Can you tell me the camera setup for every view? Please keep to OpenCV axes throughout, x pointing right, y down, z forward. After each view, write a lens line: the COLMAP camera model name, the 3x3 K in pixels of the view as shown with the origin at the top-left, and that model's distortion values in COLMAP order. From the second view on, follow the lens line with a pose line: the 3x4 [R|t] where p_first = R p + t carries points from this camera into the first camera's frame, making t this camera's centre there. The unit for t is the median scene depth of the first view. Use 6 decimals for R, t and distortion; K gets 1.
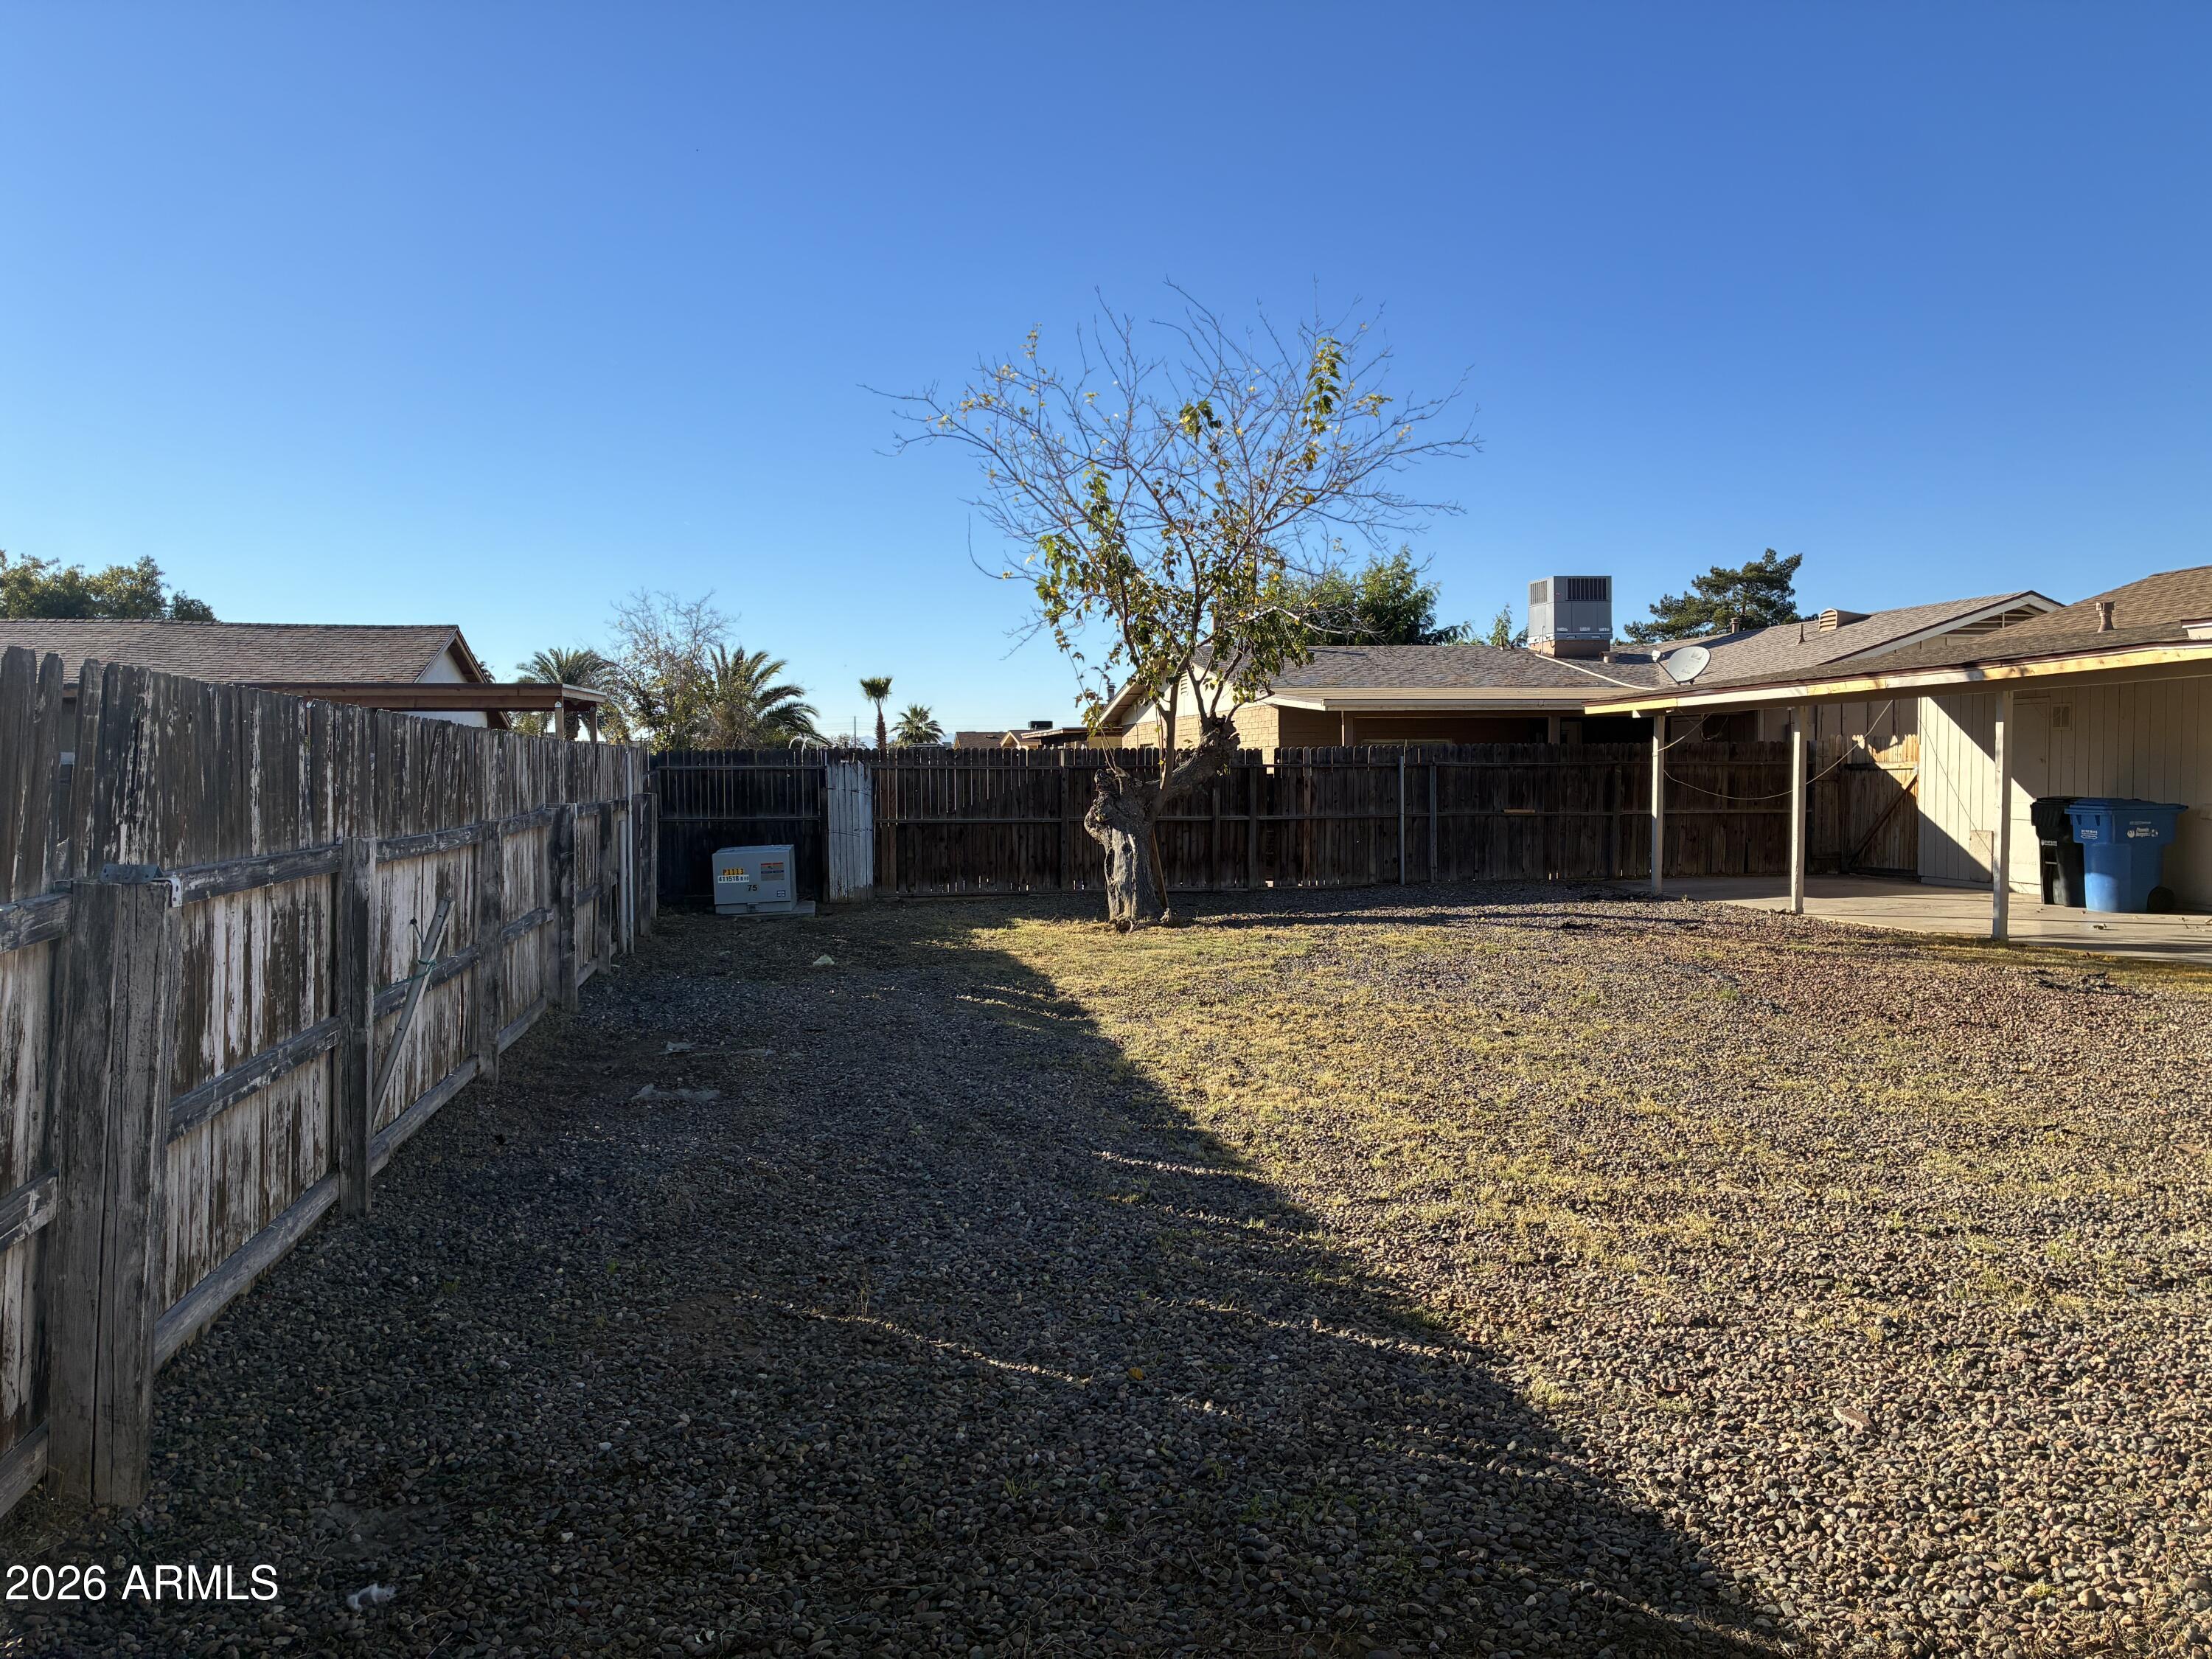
lens RADIAL K [[1673.2, 0, 1115.8], [0, 1673.2, 817.8], [0, 0, 1]] dist [0.070833, -0.097147]
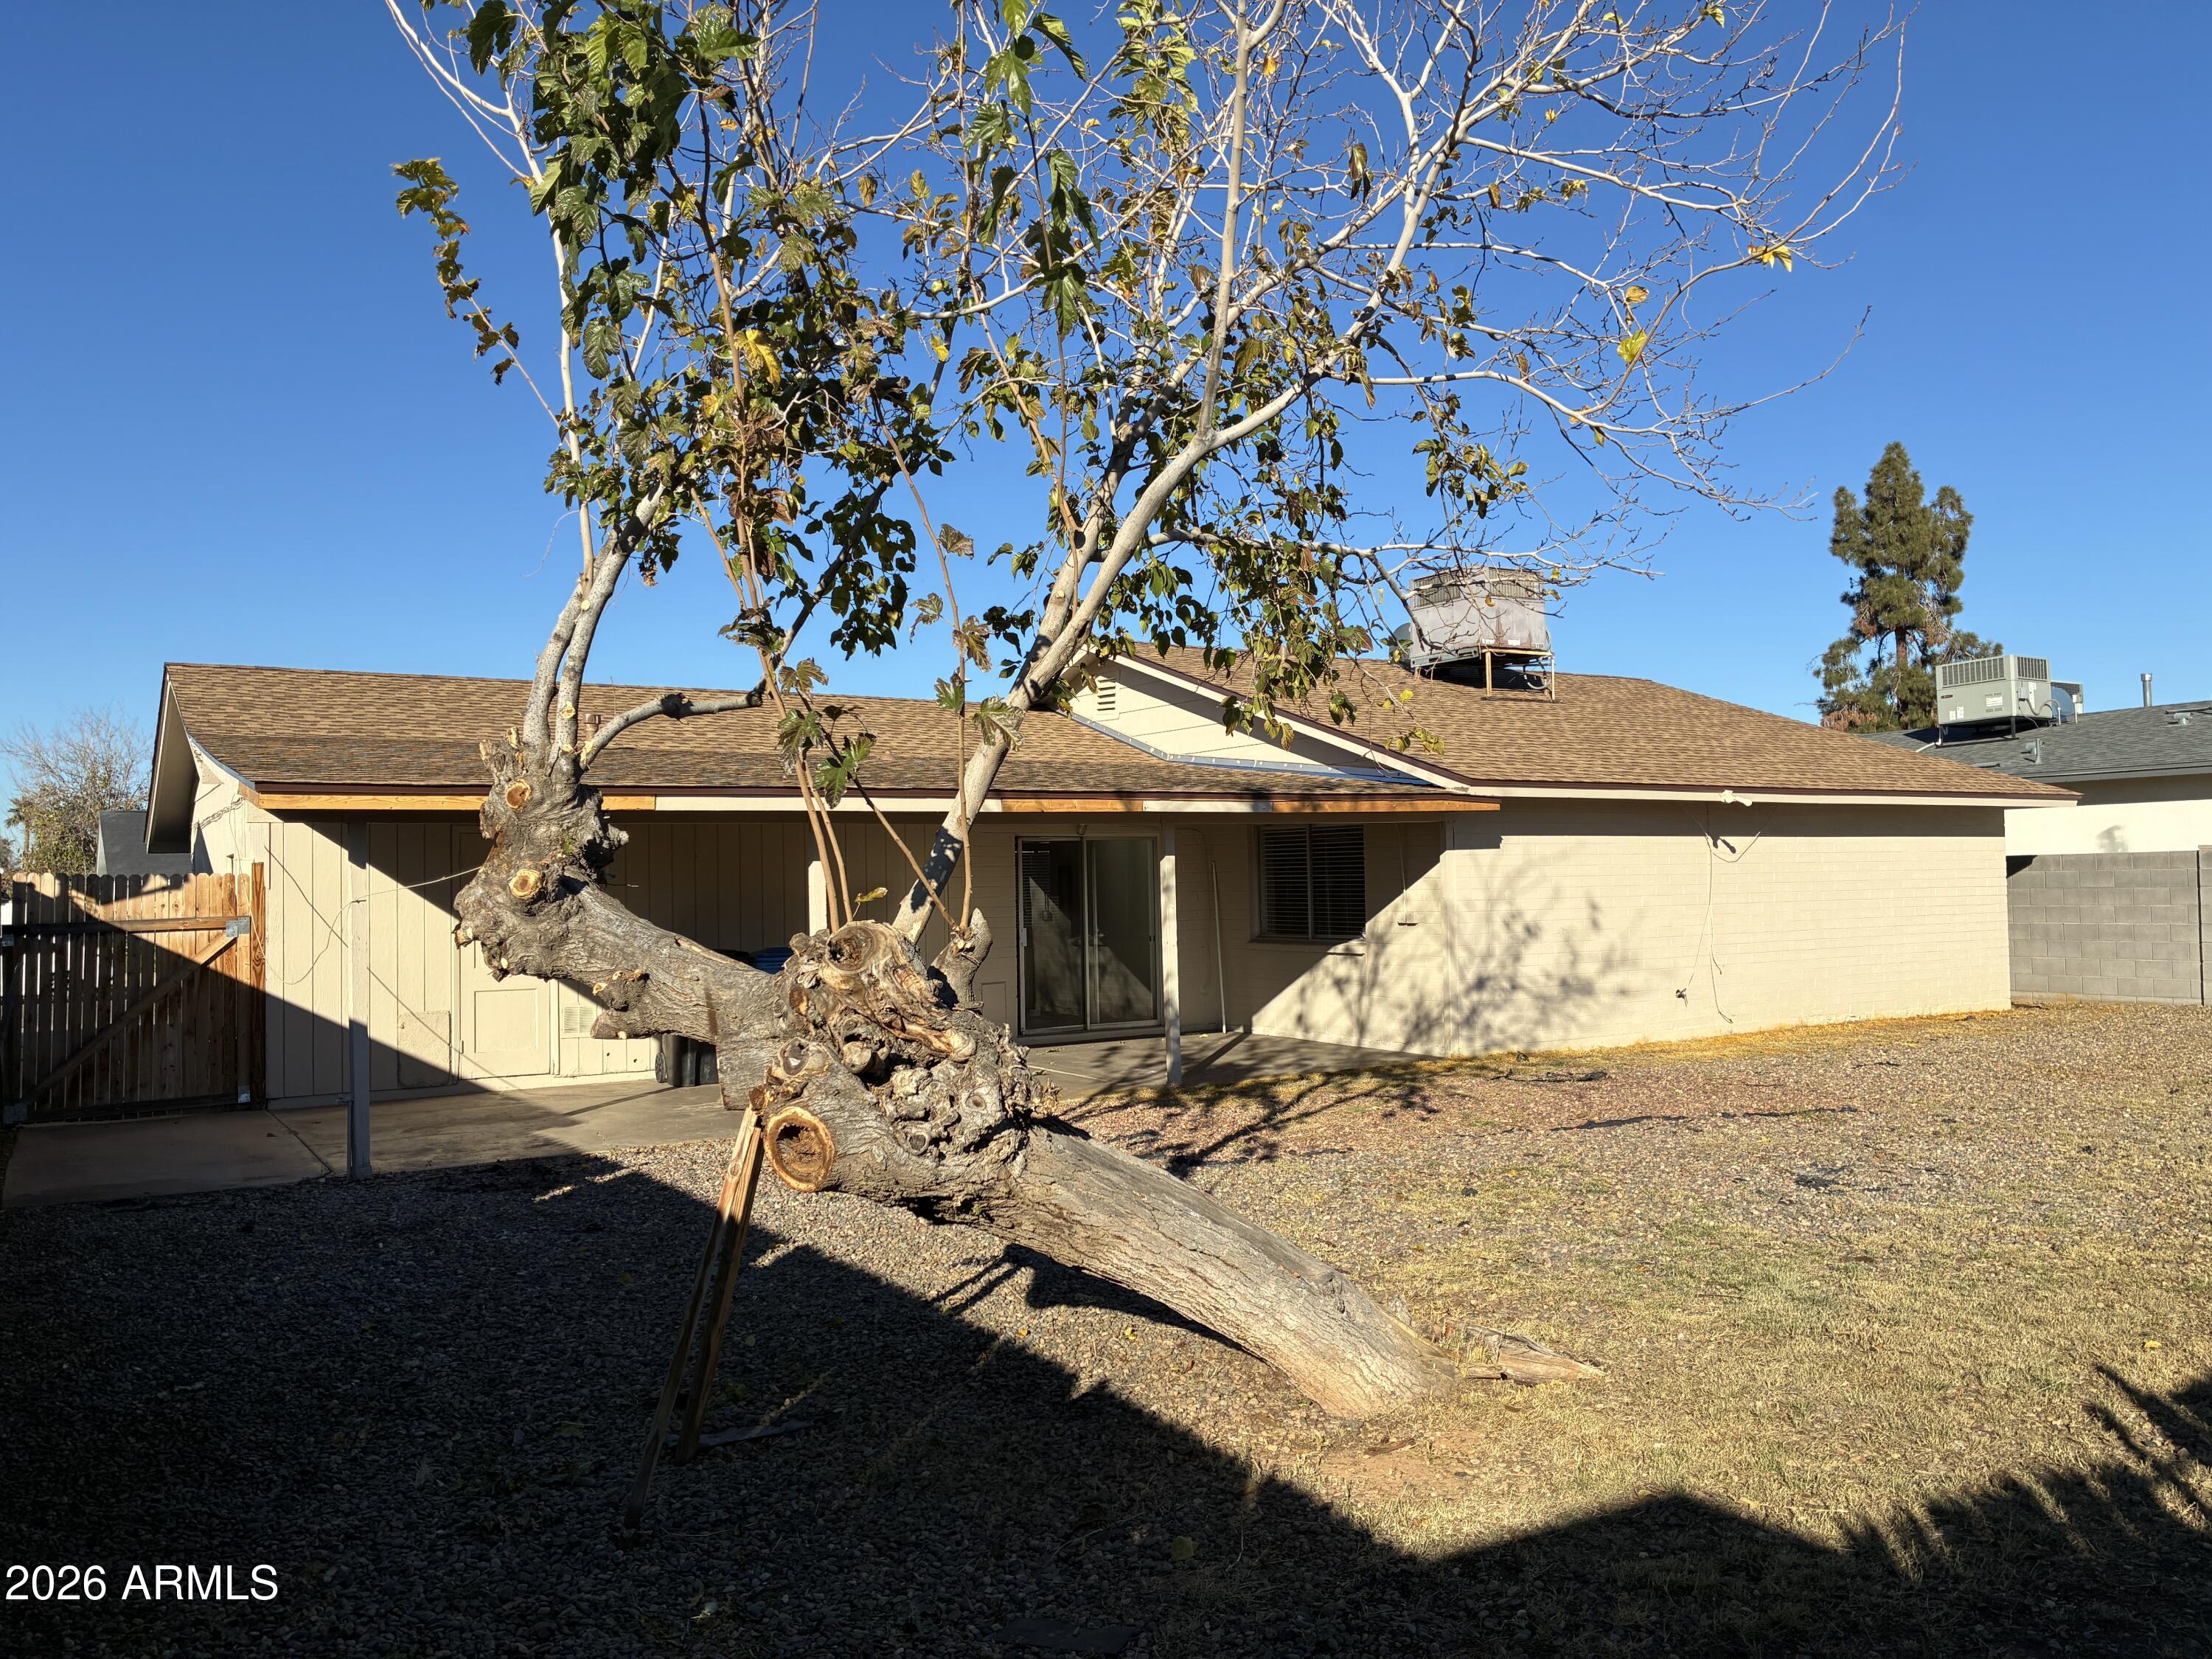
lens RADIAL K [[1673.2, 0, 1127.5], [0, 1673.2, 834.1], [0, 0, 1]] dist [0.070833, -0.097147]
pose [[-0.384469, 0.044150, 0.922081, -0.465496], [0.050220, 0.998377, -0.026864, -0.062678], [-0.921771, 0.035978, -0.386063, 1.931428]]
